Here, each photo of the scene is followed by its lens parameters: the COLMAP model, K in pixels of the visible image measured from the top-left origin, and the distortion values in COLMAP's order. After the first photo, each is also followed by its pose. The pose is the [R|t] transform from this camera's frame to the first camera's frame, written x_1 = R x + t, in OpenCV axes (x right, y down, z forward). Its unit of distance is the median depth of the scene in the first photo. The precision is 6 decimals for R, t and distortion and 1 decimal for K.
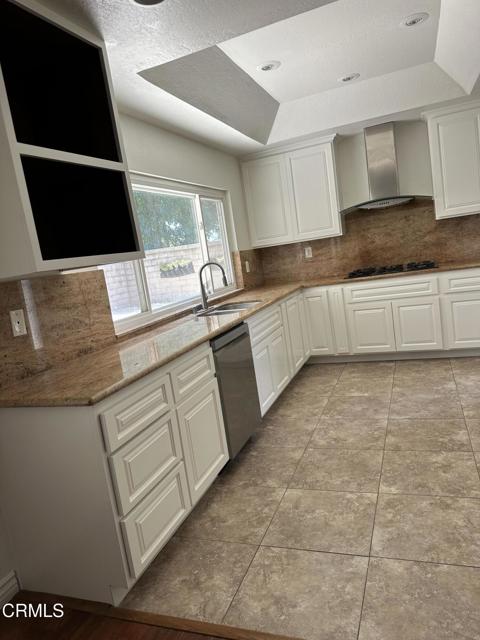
lens RADIAL K [[455.6, 0, 234.8], [0, 455.6, 317.4], [0, 0, 1]] dist [0.117364, -0.147673]
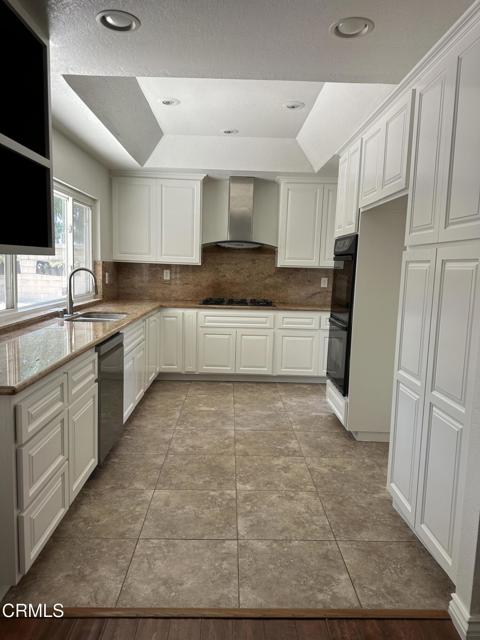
lens RADIAL K [[455.6, 0, 234.8], [0, 455.6, 317.4], [0, 0, 1]] dist [0.117364, -0.147673]
pose [[0.912563, 0.131692, 0.387152, -0.147654], [-0.113190, 0.991082, -0.070322, 0.020956], [-0.392960, 0.020351, 0.919330, -0.057762]]
